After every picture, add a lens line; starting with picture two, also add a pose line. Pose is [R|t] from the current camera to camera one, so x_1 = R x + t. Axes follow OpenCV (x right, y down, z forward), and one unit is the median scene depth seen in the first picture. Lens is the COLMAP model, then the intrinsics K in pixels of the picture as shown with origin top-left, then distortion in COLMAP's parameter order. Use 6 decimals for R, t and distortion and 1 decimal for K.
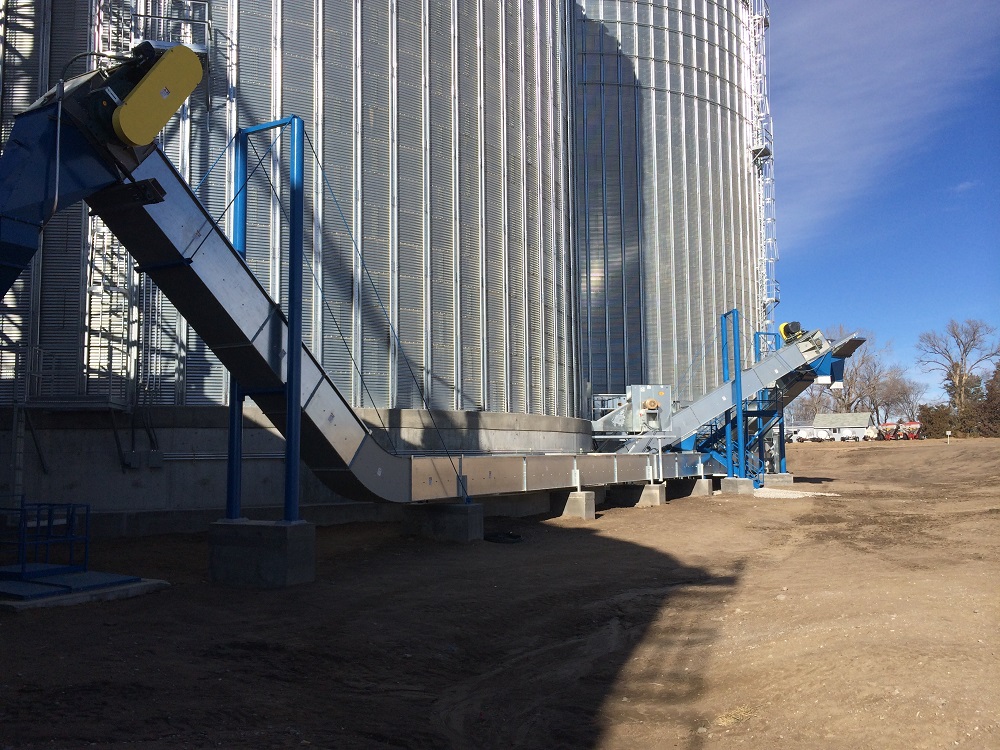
lens RADIAL K [[843.5, 0, 500.0], [0, 843.5, 375.0], [0, 0, 1]] dist [0.077476, -0.077789]
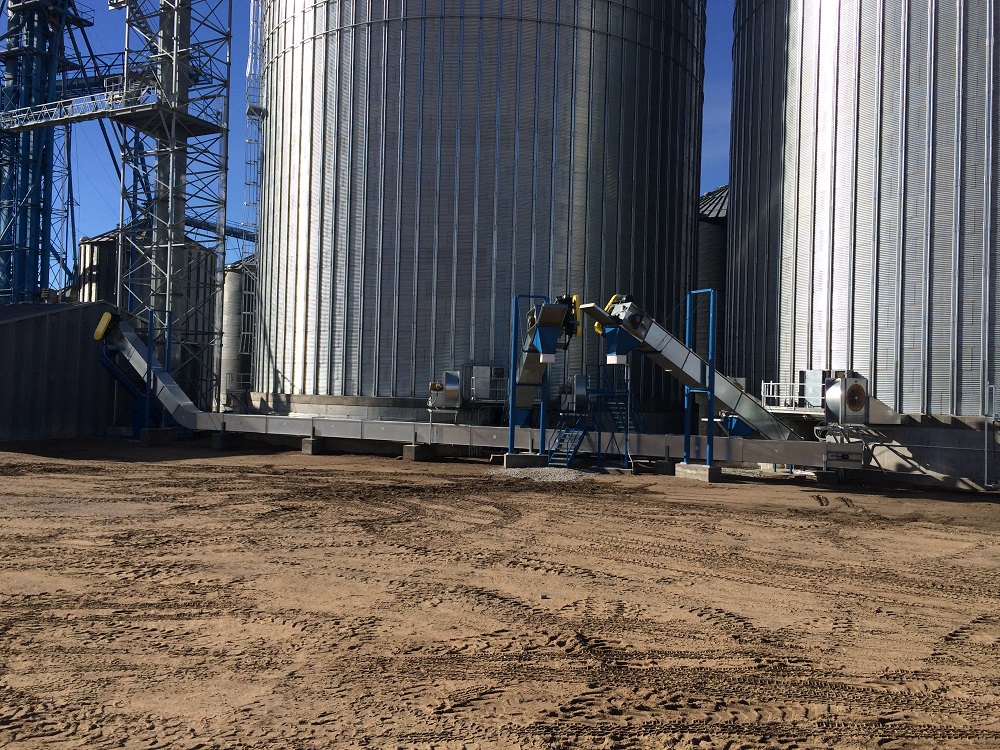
lens RADIAL K [[843.5, 0, 500.0], [0, 843.5, 375.0], [0, 0, 1]] dist [0.077476, -0.077789]
pose [[0.054802, -0.009492, -0.998452, 1.339361], [0.063969, 0.997934, -0.005976, 0.027445], [0.996446, -0.063543, 0.055296, 0.910502]]
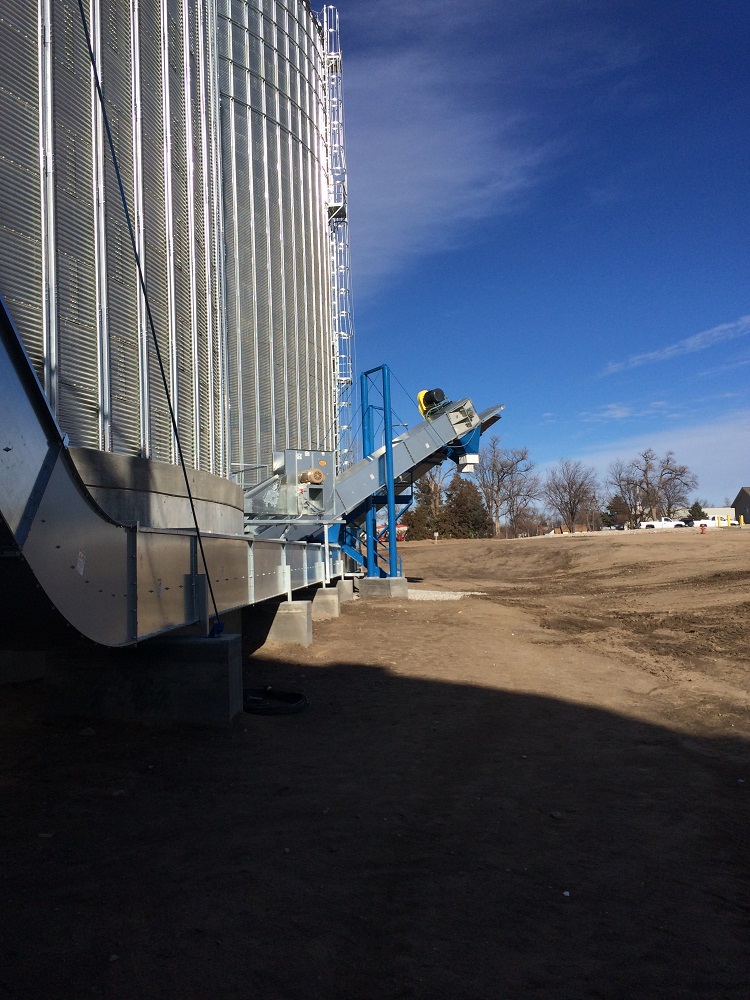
lens RADIAL K [[843.5, 0, 375.0], [0, 843.5, 500.0], [0, 0, 1]] dist [0.077476, -0.077789]
pose [[0.887302, 0.015011, 0.460945, -0.093344], [-0.023611, 0.999638, 0.012897, 0.038693], [-0.460585, -0.022327, 0.887335, 0.301963]]
